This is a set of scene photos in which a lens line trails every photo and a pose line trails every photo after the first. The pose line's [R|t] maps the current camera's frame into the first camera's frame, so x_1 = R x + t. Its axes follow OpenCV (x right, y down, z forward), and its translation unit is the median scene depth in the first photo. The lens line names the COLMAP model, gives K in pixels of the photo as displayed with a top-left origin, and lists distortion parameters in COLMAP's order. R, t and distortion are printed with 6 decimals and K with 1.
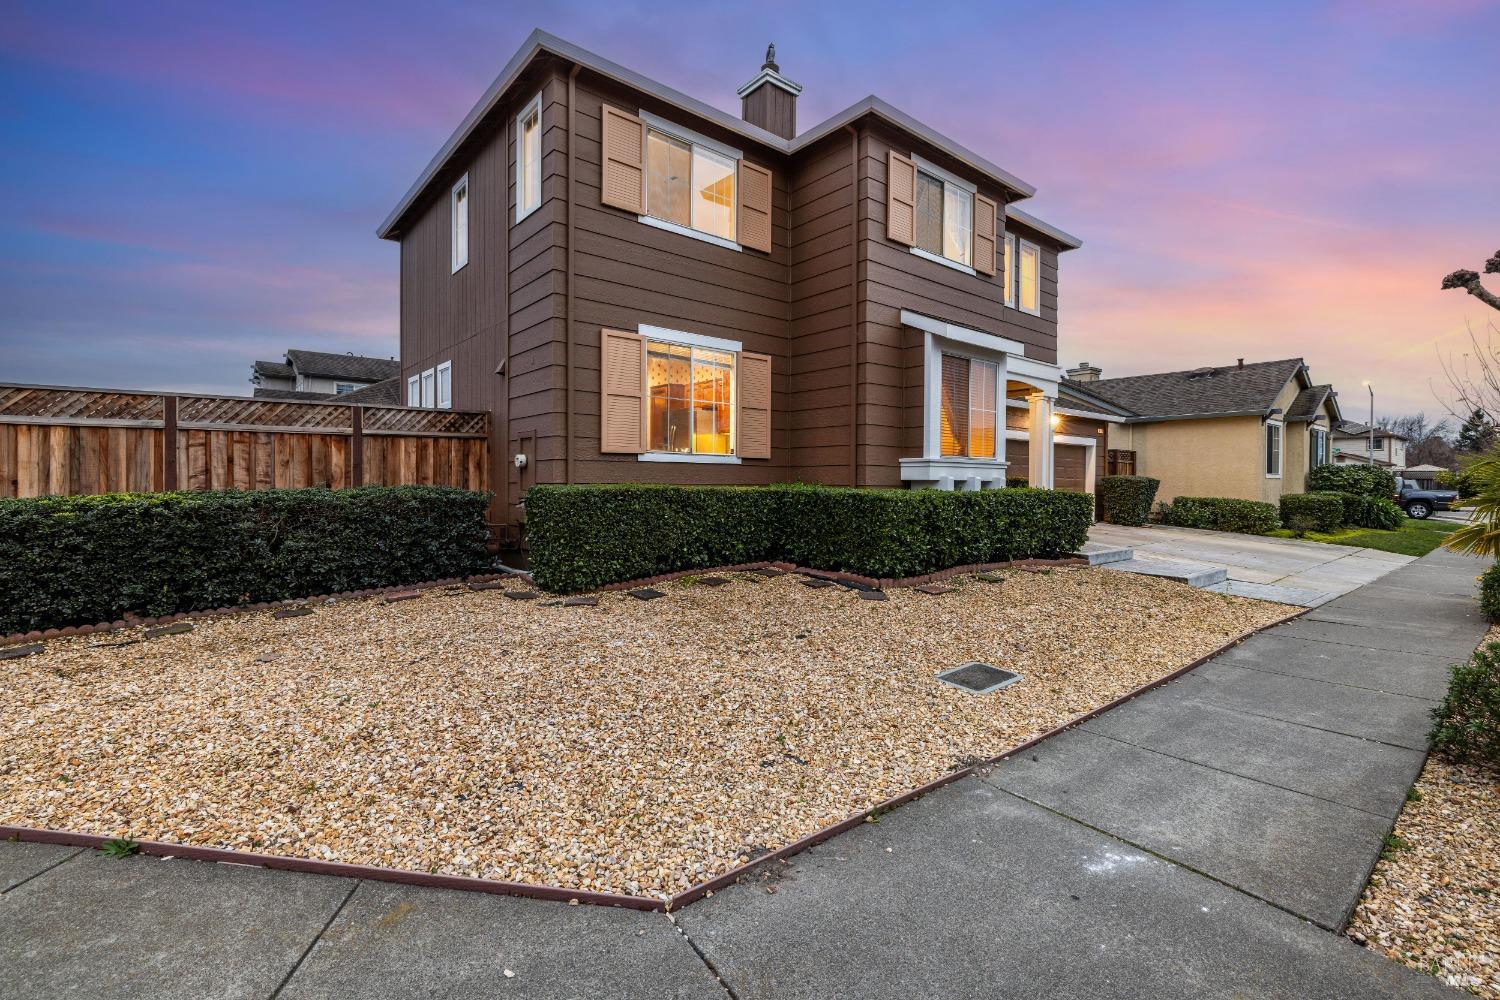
lens RADIAL K [[678.8, 0, 750.0], [0, 678.8, 500.0], [0, 0, 1]] dist [0.000508, 0.000116]
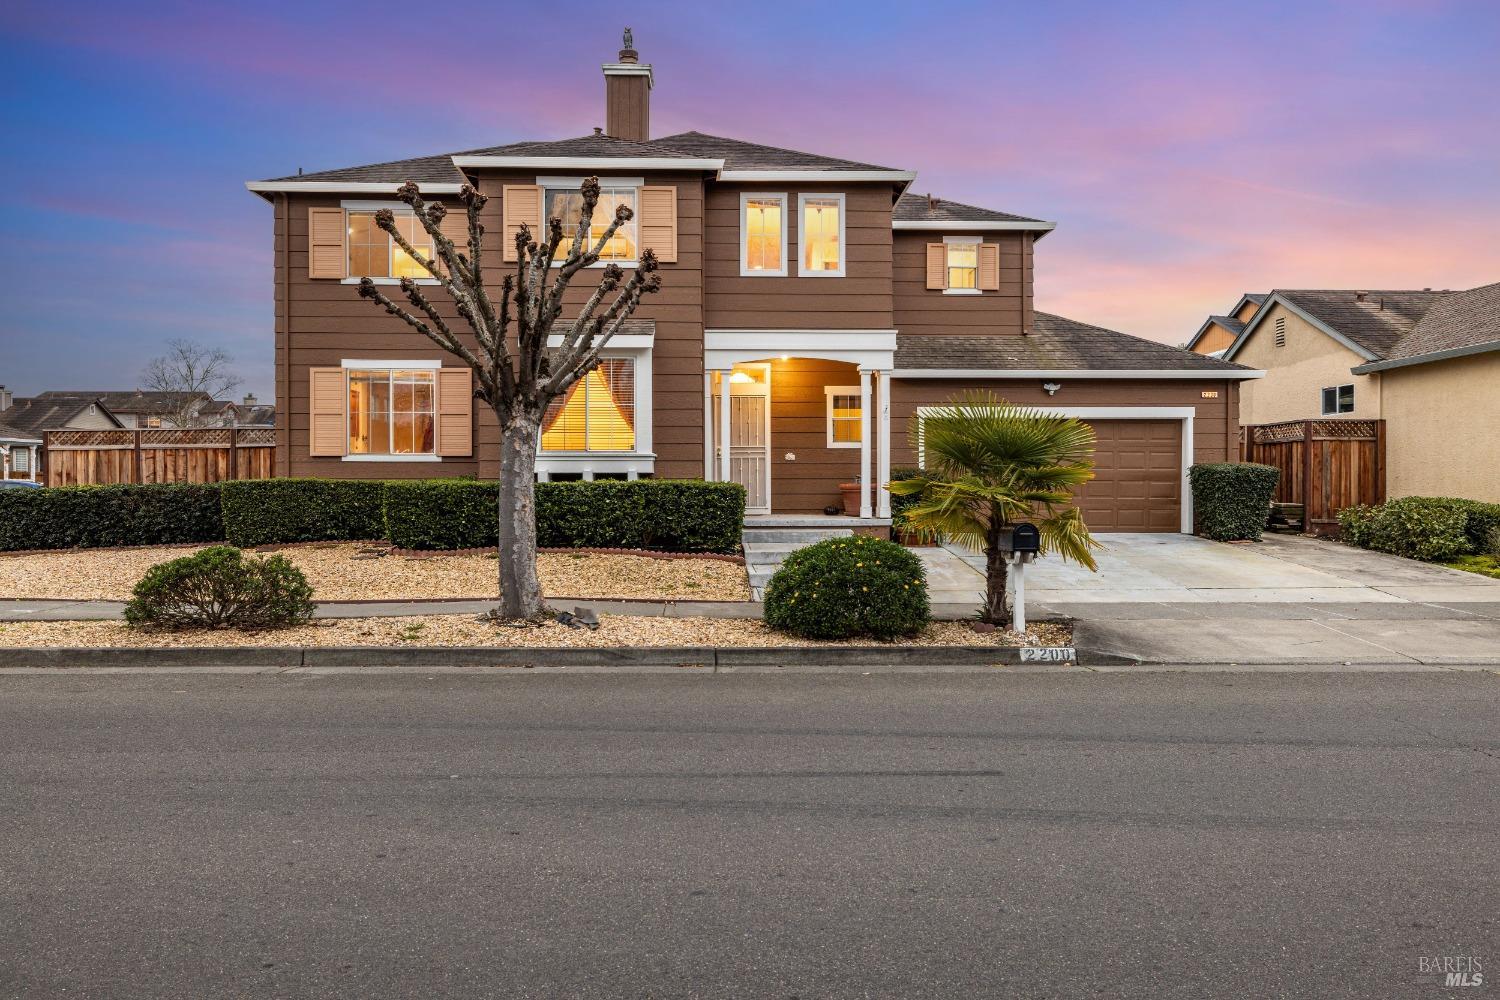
lens RADIAL K [[1092.1, 0, 750.0], [0, 1092.1, 500.0], [0, 0, 1]] dist [-0.003764, -0.002300]
pose [[0.790888, 0.001744, -0.611959, 1.897923], [-0.010295, 0.999892, -0.010455, 0.035156], [0.611875, 0.014569, 0.790821, -0.224999]]
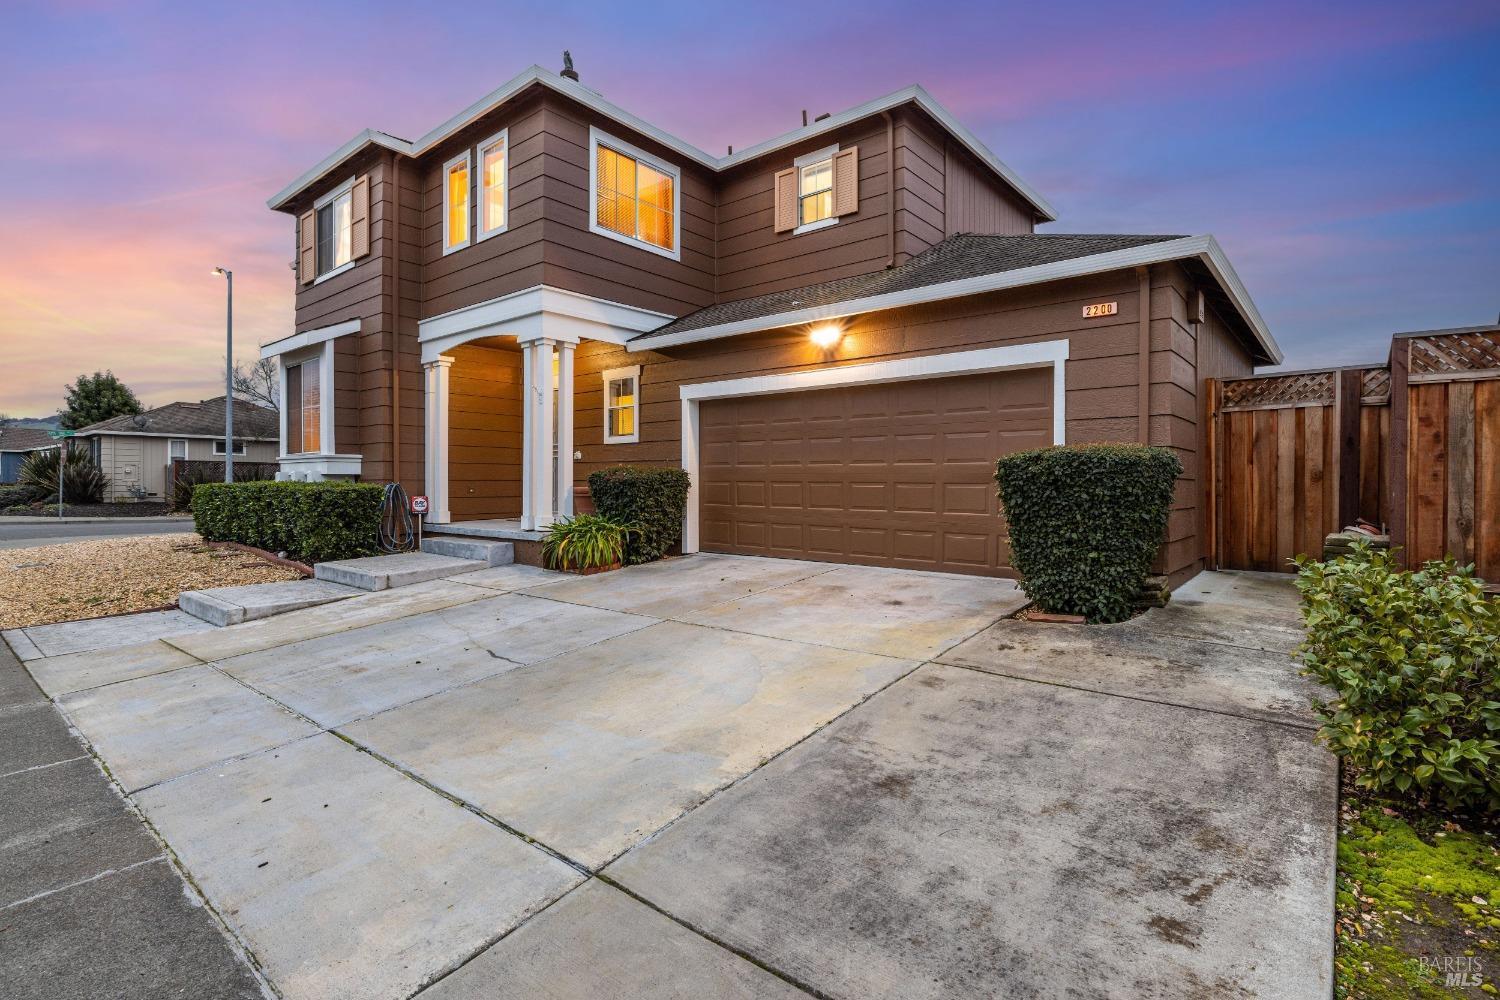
lens RADIAL K [[726.6, 0, 750.0], [0, 726.6, 500.0], [0, 0, 1]] dist [0.000880, 0.000523]
pose [[0.171527, 0.015848, -0.985052, 1.949117], [-0.027102, 0.999568, 0.011363, -0.022693], [0.984807, 0.024748, 0.171883, 1.762060]]
